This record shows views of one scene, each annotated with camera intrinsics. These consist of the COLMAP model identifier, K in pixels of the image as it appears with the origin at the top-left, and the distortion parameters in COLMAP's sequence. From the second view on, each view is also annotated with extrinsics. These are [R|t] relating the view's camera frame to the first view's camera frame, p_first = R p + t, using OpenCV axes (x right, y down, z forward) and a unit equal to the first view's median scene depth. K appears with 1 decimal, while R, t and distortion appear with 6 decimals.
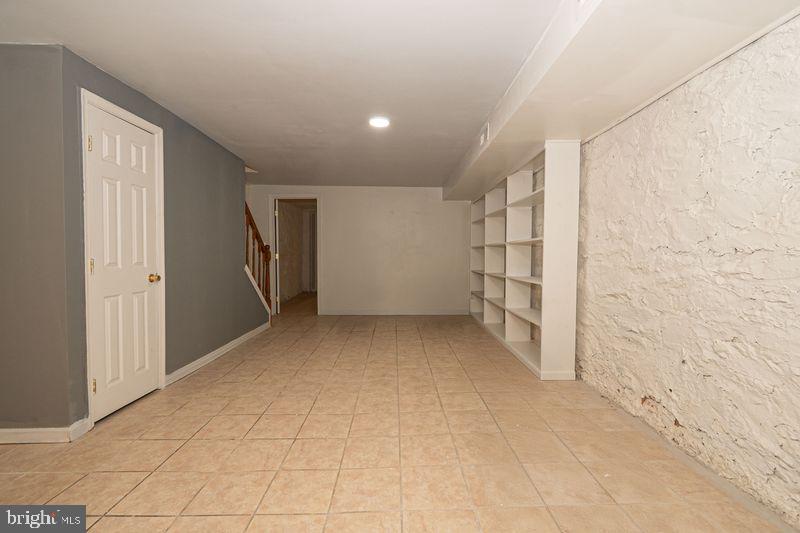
lens RADIAL K [[352.0, 0, 399.3], [0, 352.0, 264.5], [0, 0, 1]] dist [0.000633, -0.000347]
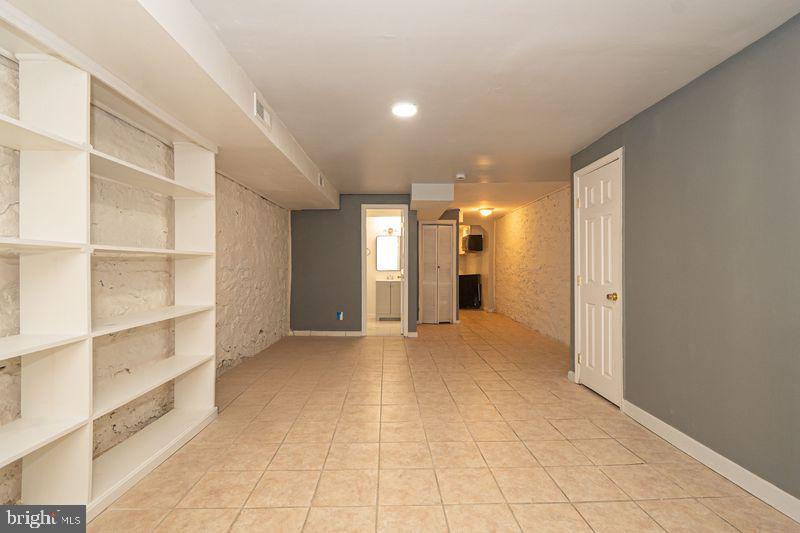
lens RADIAL K [[352.0, 0, 400.4], [0, 352.0, 261.9], [0, 0, 1]] dist [0.000633, -0.000347]
pose [[-0.999652, -0.003983, -0.026062, -0.030776], [-0.004433, 0.999842, 0.017231, -0.082022], [0.025989, 0.017341, -0.999512, 2.055650]]
